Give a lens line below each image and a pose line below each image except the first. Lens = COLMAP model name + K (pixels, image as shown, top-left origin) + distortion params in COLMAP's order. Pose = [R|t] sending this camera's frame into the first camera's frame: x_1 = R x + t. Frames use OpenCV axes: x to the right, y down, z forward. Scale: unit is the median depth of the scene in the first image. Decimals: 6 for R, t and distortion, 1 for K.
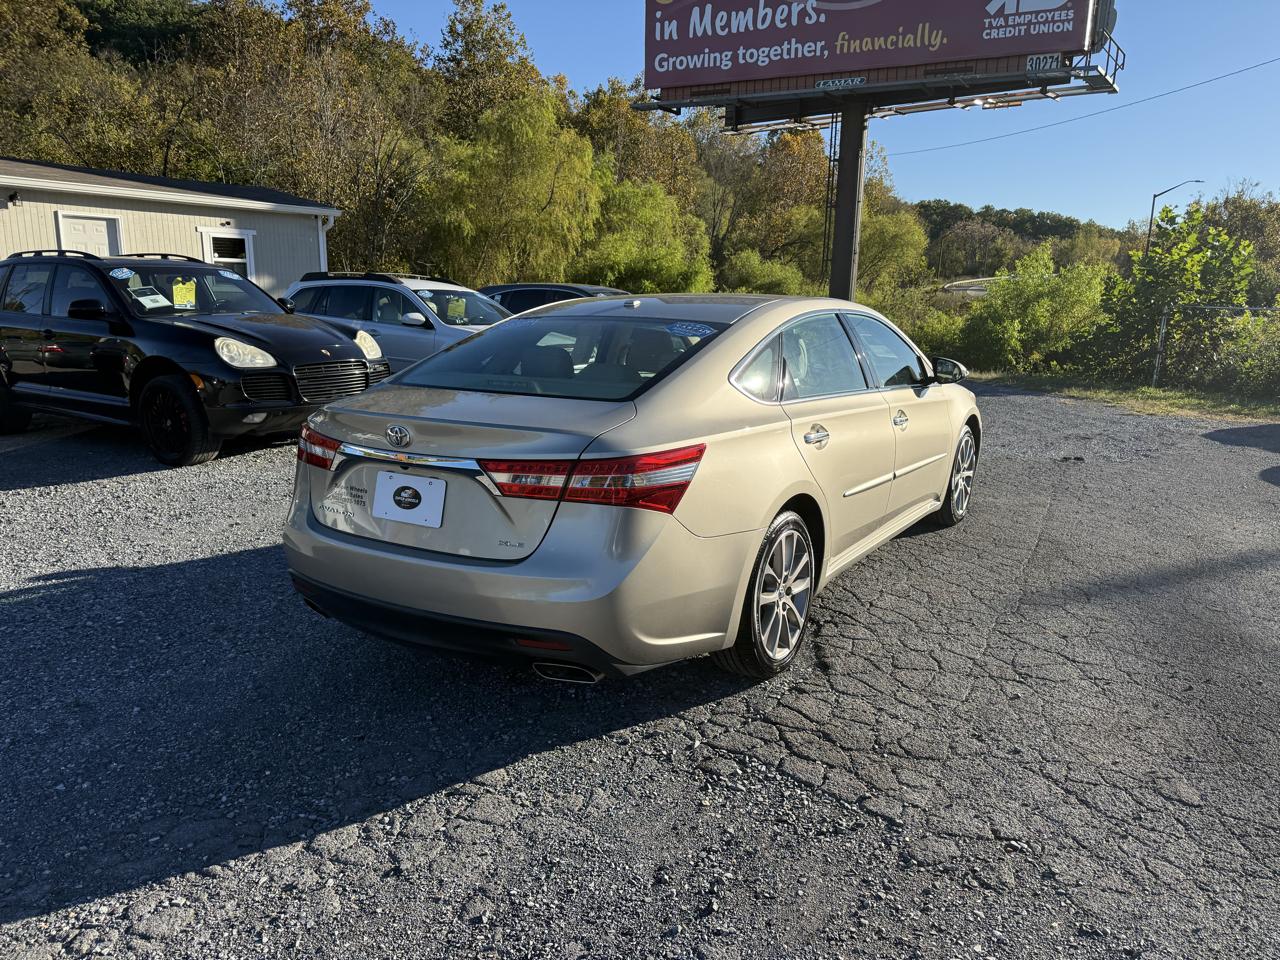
lens RADIAL K [[905.7, 0, 652.2], [0, 905.7, 515.7], [0, 0, 1]] dist [0.003619, -0.018715]
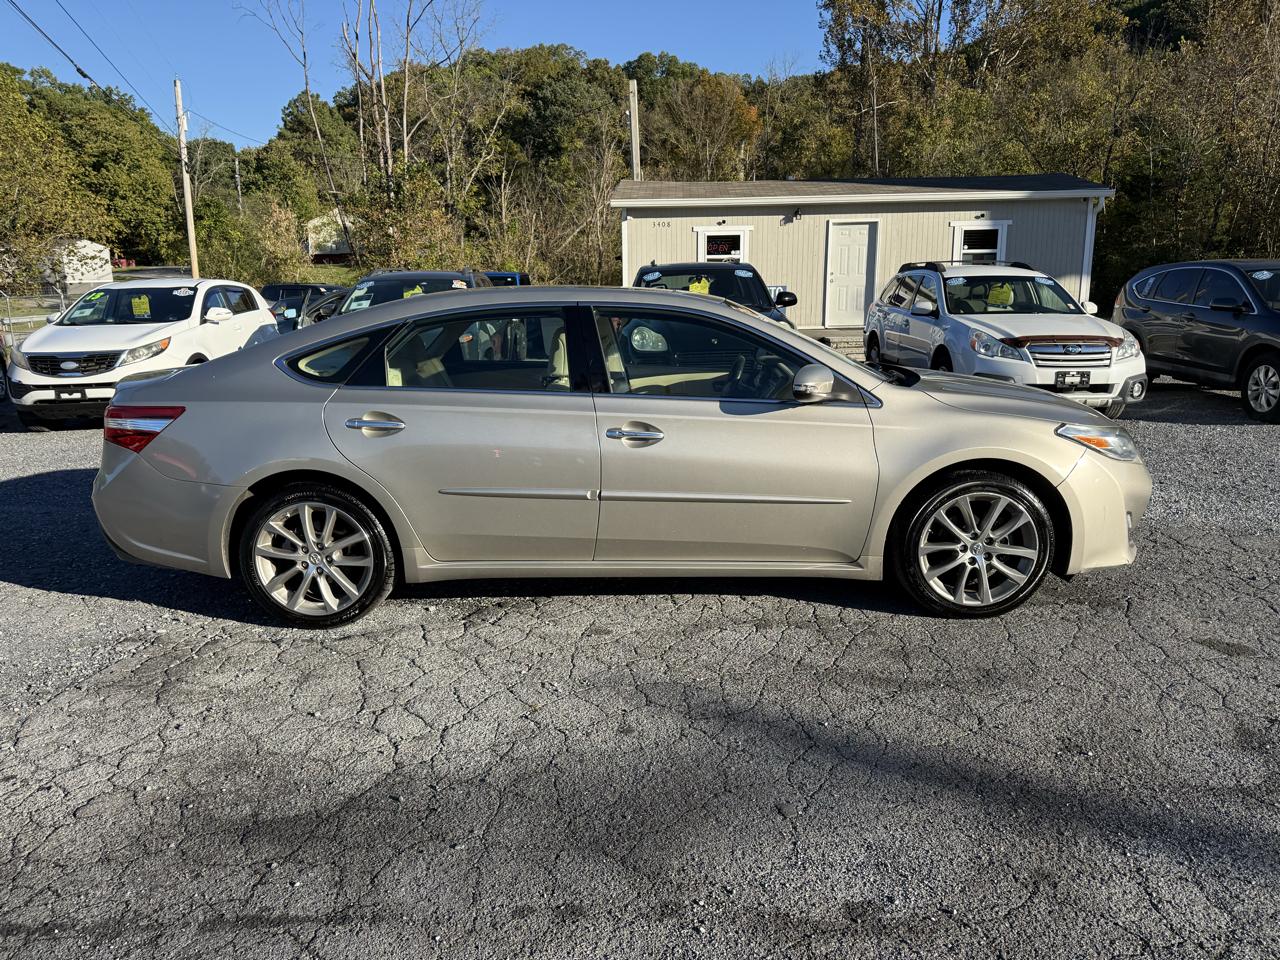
lens RADIAL K [[881.8, 0, 650.8], [0, 881.8, 510.3], [0, 0, 1]] dist [0.048558, -0.046795]
pose [[0.508269, 0.186172, -0.840834, 0.144500], [-0.174191, 0.978398, 0.111335, -0.019351], [0.843398, 0.089878, 0.529719, 0.084474]]
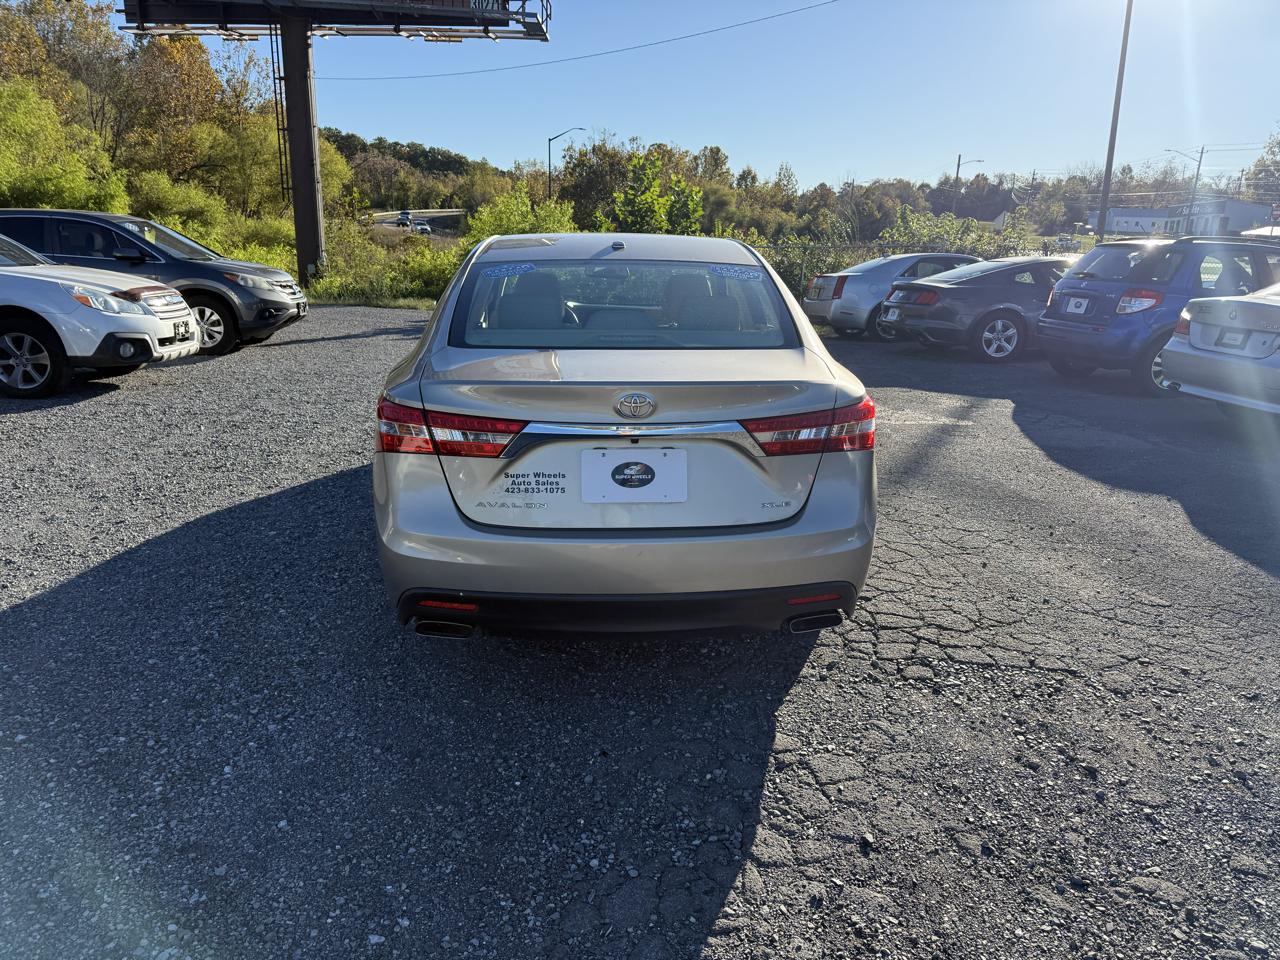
lens RADIAL K [[881.8, 0, 650.8], [0, 881.8, 510.3], [0, 0, 1]] dist [0.048558, -0.046795]
pose [[0.814820, -0.164347, 0.555930, -0.070542], [0.125551, 0.986241, 0.107539, -0.007241], [-0.565955, -0.017828, 0.824243, 0.025926]]
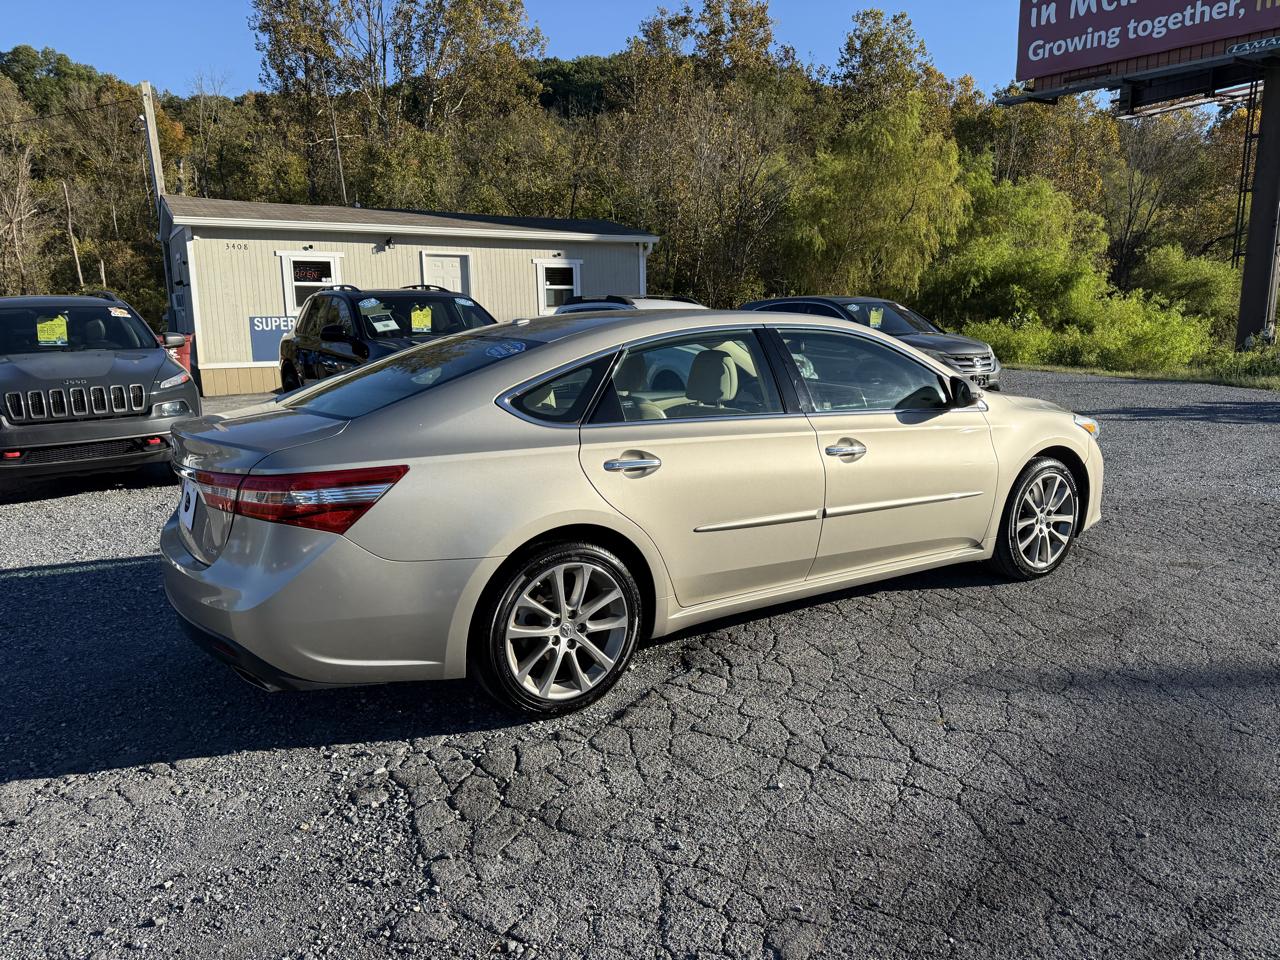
lens RADIAL K [[889.3, 0, 645.2], [0, 889.3, 495.7], [0, 0, 1]] dist [0.058721, -0.068240]
pose [[0.903650, 0.058259, -0.424291, 0.068167], [-0.071181, 0.997356, -0.014655, -0.005389], [0.422315, 0.043444, 0.905407, 0.019669]]
